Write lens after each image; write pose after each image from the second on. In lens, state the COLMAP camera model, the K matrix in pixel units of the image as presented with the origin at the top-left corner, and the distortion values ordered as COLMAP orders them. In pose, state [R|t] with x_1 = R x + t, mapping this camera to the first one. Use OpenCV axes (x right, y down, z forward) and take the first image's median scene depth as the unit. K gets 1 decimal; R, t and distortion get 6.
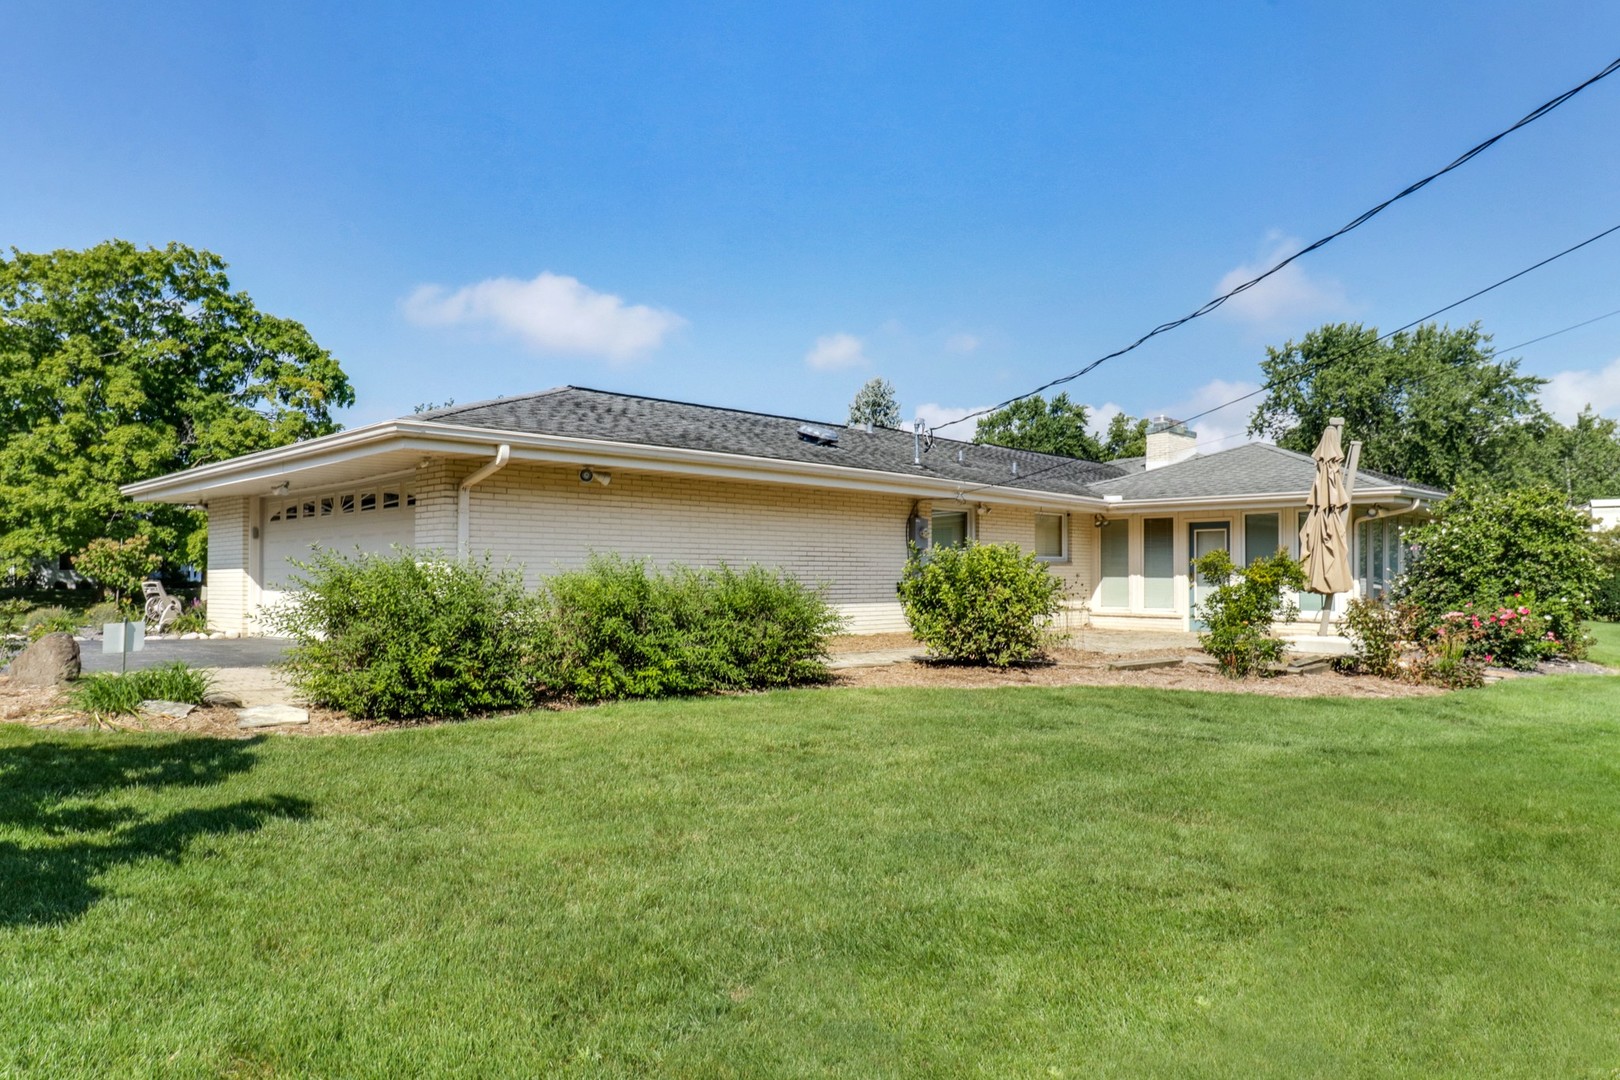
lens RADIAL K [[1035.4, 0, 810.0], [0, 1035.4, 540.0], [0, 0, 1]] dist [0.001924, 0.000384]
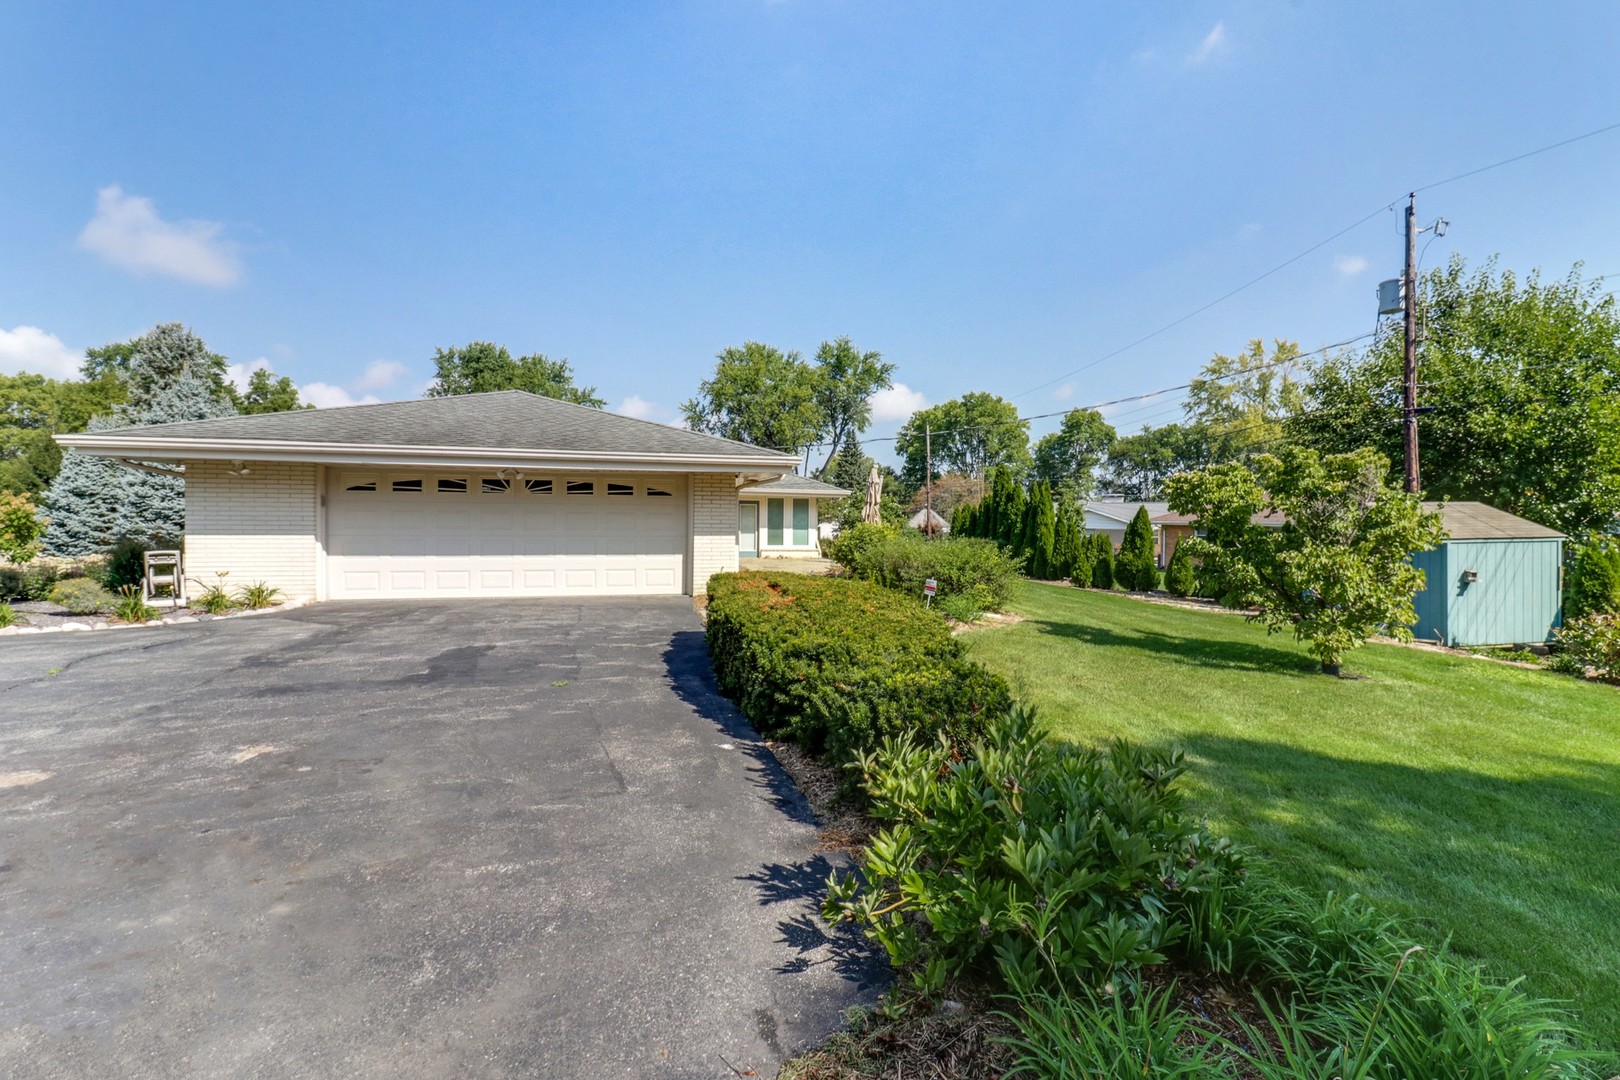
lens RADIAL K [[759.3, 0, 816.1], [0, 759.3, 518.1], [0, 0, 1]] dist [0.001802, -0.000231]
pose [[0.497868, 0.001675, 0.867251, -0.725327], [-0.045391, 0.998678, 0.024129, -0.022503], [-0.866064, -0.051378, 0.497285, 0.170836]]
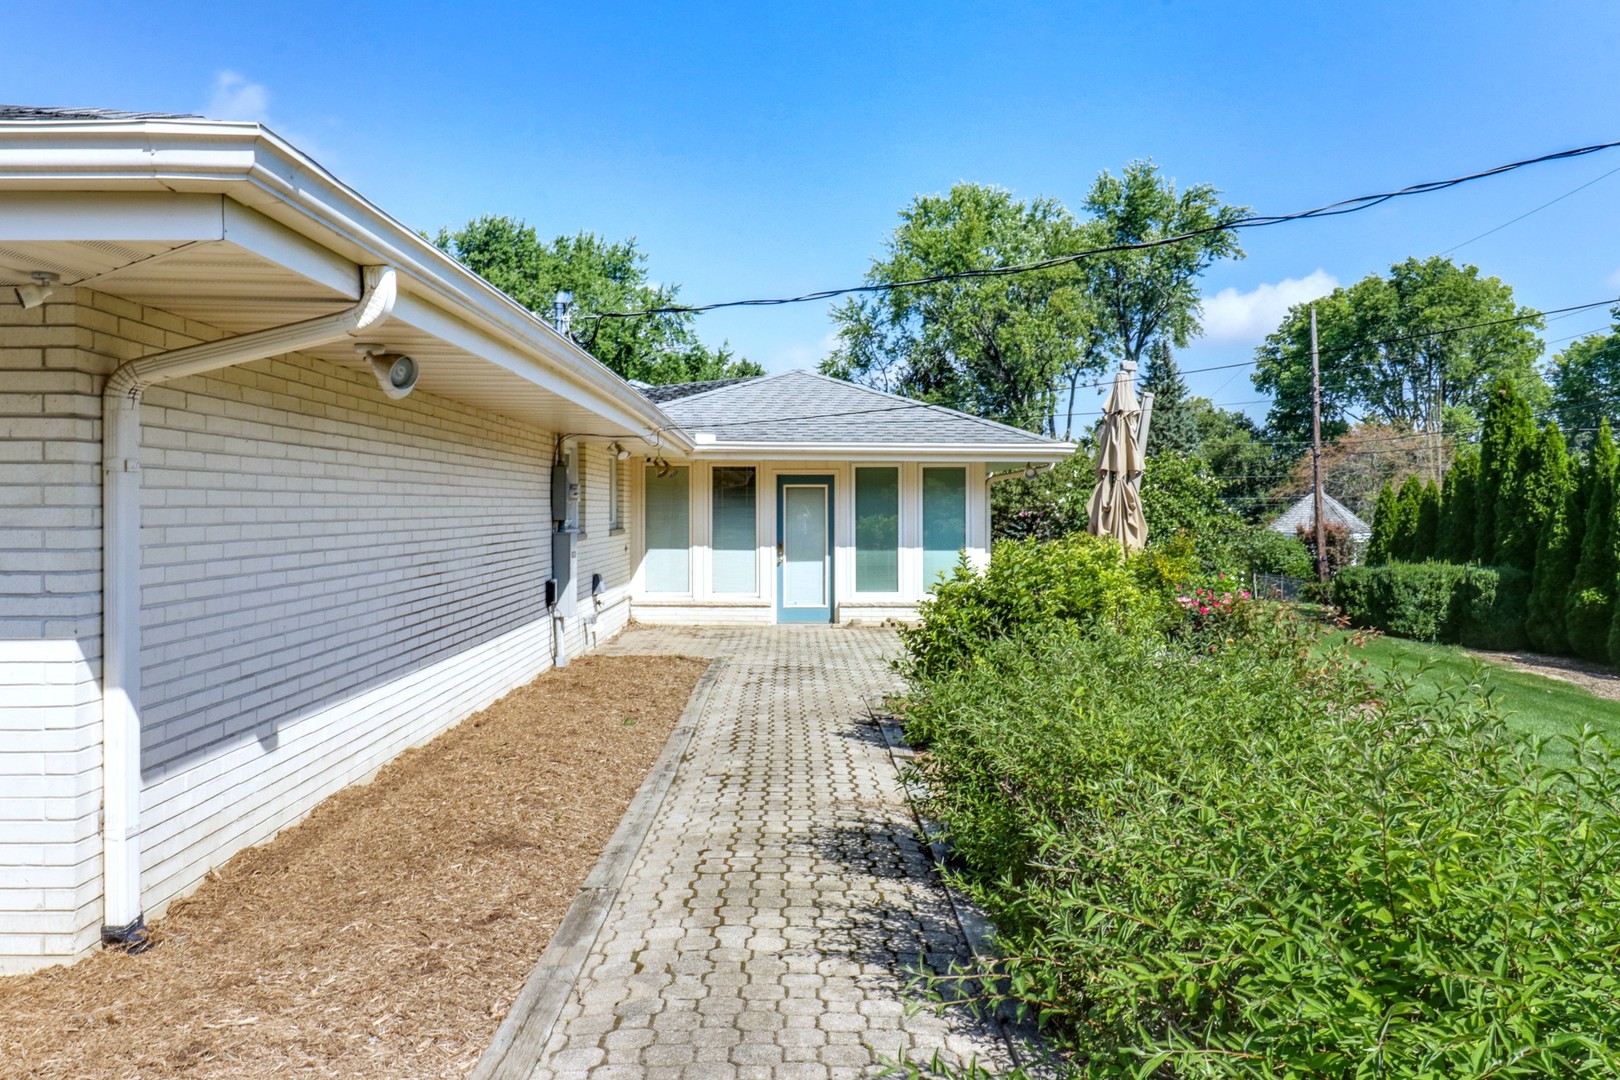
lens RADIAL K [[1276.9, 0, 811.4], [0, 1276.9, 479.7], [0, 0, 1]] dist [-0.005113, 0.008489]
pose [[0.688840, 0.015010, 0.724758, -0.258869], [-0.026826, 0.999629, 0.004793, -0.017382], [-0.724417, -0.022744, 0.688987, 0.336684]]
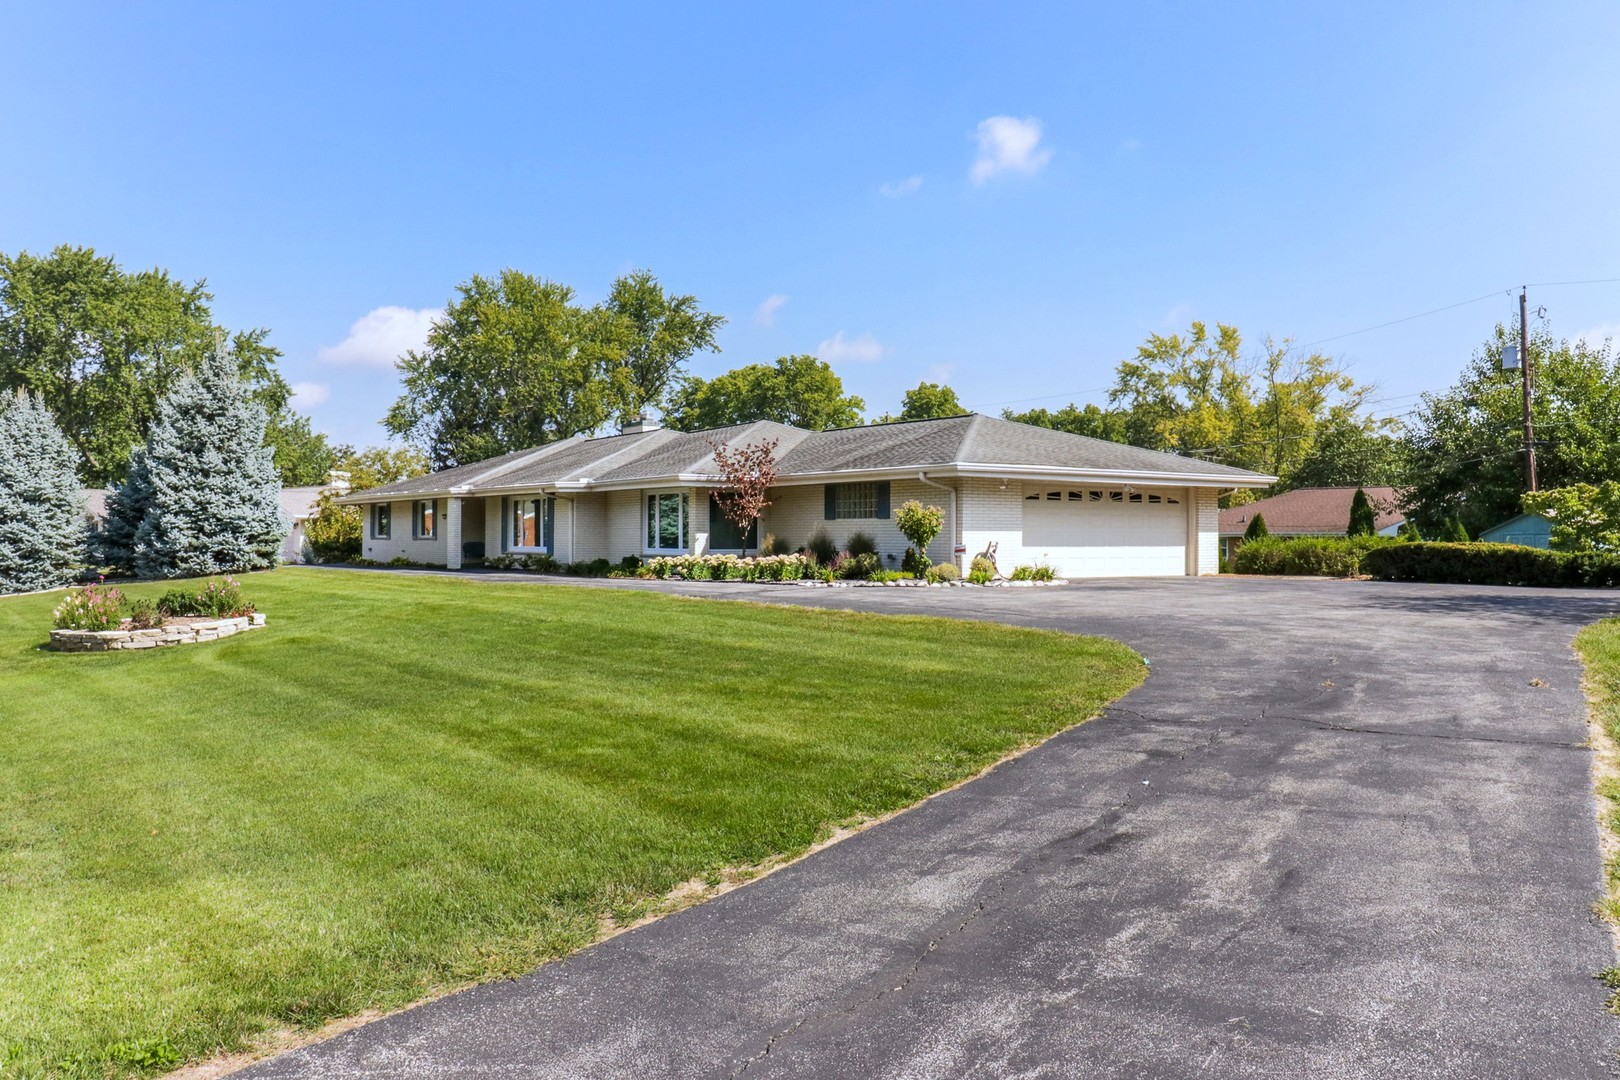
lens RADIAL K [[1276.9, 0, 811.4], [0, 1276.9, 479.7], [0, 0, 1]] dist [-0.005113, 0.008489]
pose [[0.164389, 0.045709, 0.985336, -1.696258], [-0.042665, 0.998320, -0.039193, 0.025387], [-0.985472, -0.035597, 0.166063, 0.739351]]
